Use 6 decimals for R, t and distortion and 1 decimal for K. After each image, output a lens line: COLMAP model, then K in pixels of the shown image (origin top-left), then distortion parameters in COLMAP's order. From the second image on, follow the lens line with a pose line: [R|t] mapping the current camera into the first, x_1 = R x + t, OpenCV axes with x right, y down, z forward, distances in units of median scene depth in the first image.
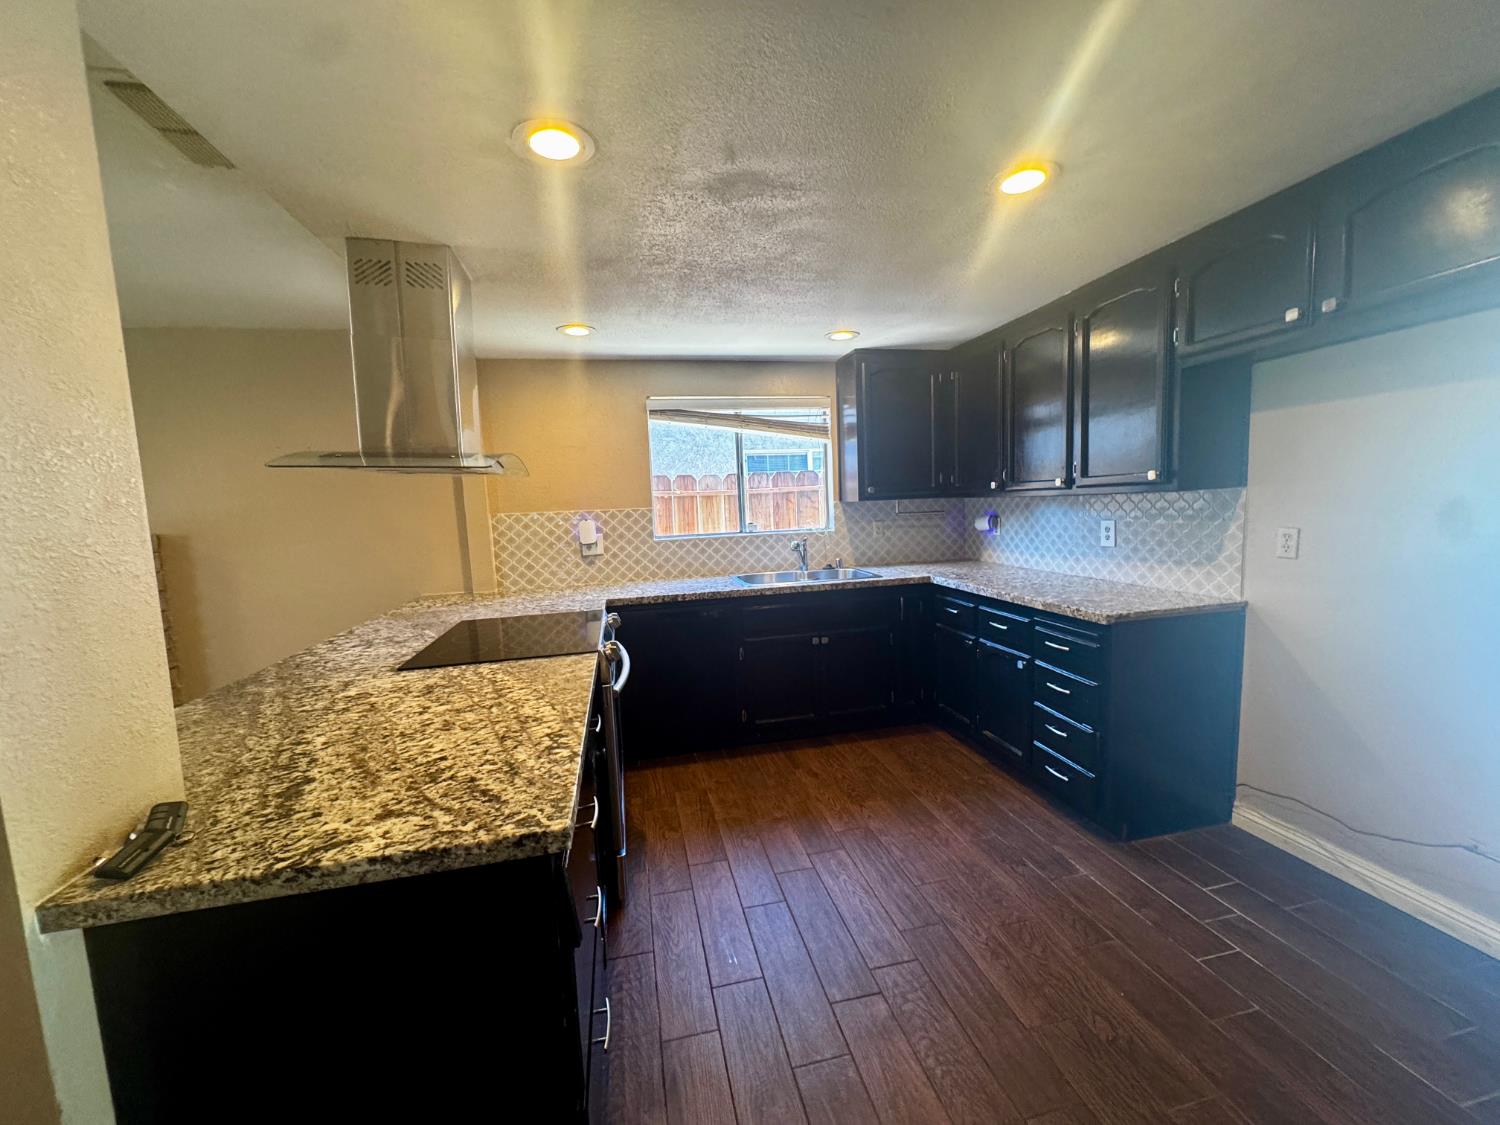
lens RADIAL K [[599.0, 0, 754.0], [0, 599.0, 564.0], [0, 0, 1]] dist [-0.004664, -0.000251]
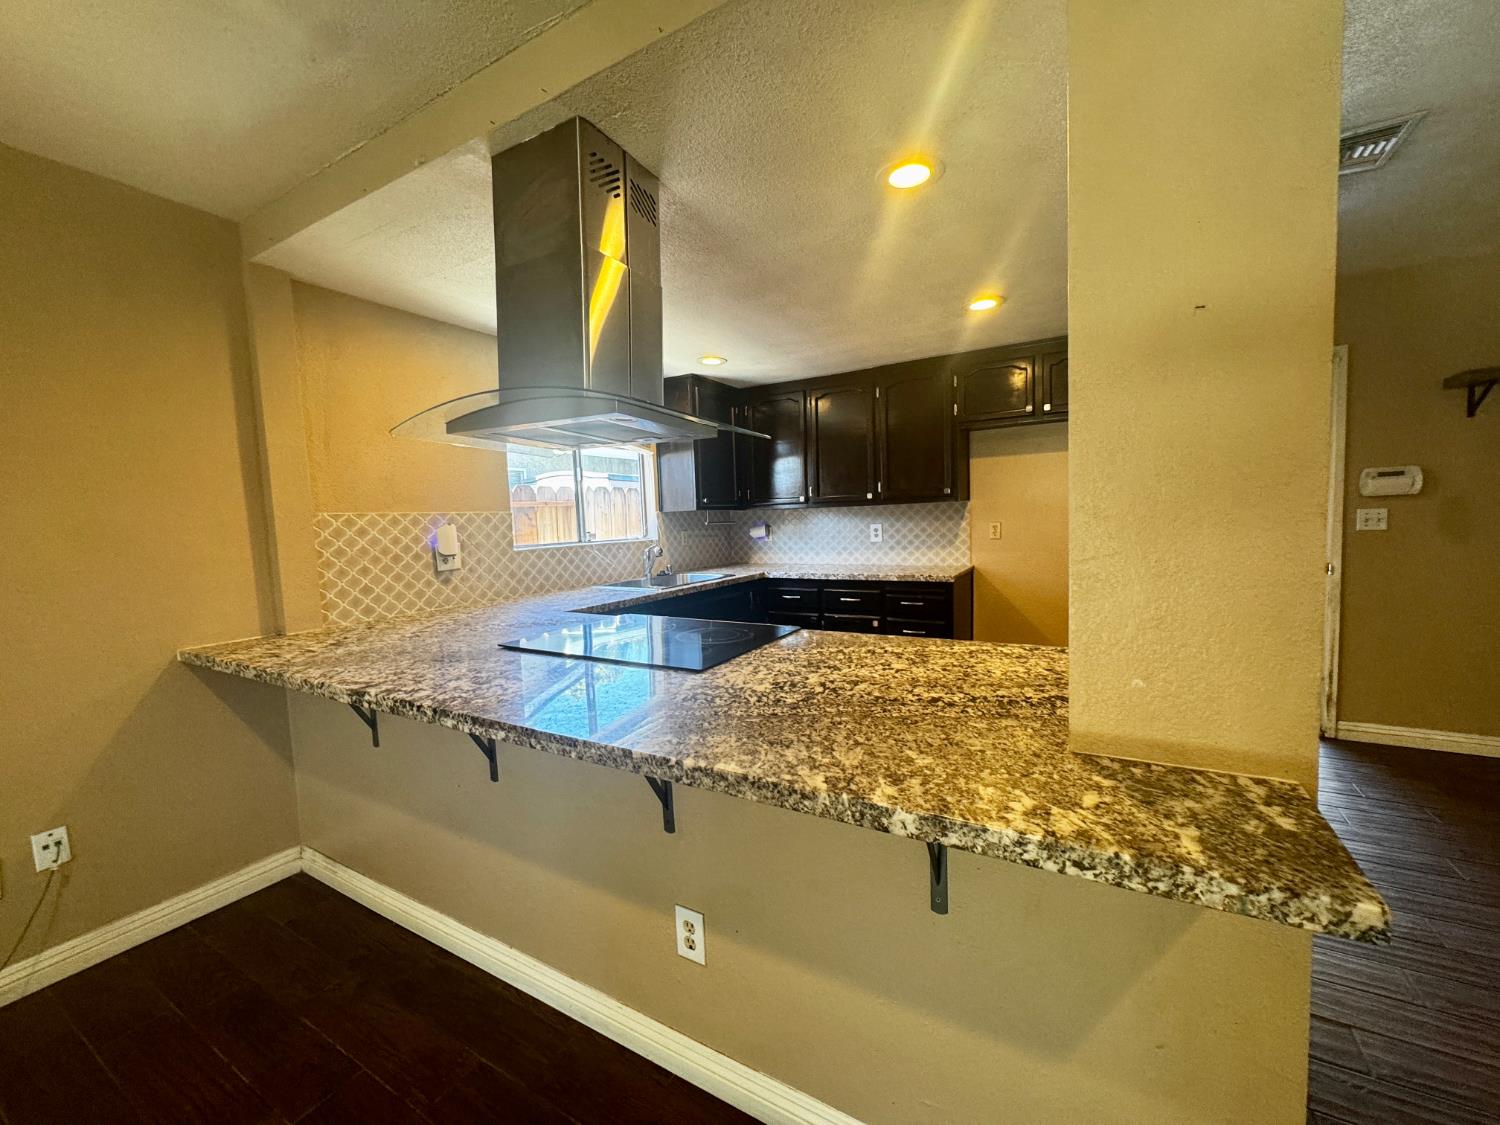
lens RADIAL K [[599.0, 0, 755.1], [0, 599.0, 559.6], [0, 0, 1]] dist [-0.004664, -0.000251]
pose [[0.674124, -0.033975, 0.737836, -0.672150], [0.084255, 0.995958, -0.031119, 0.033834], [-0.733796, 0.083144, 0.674262, 0.223654]]
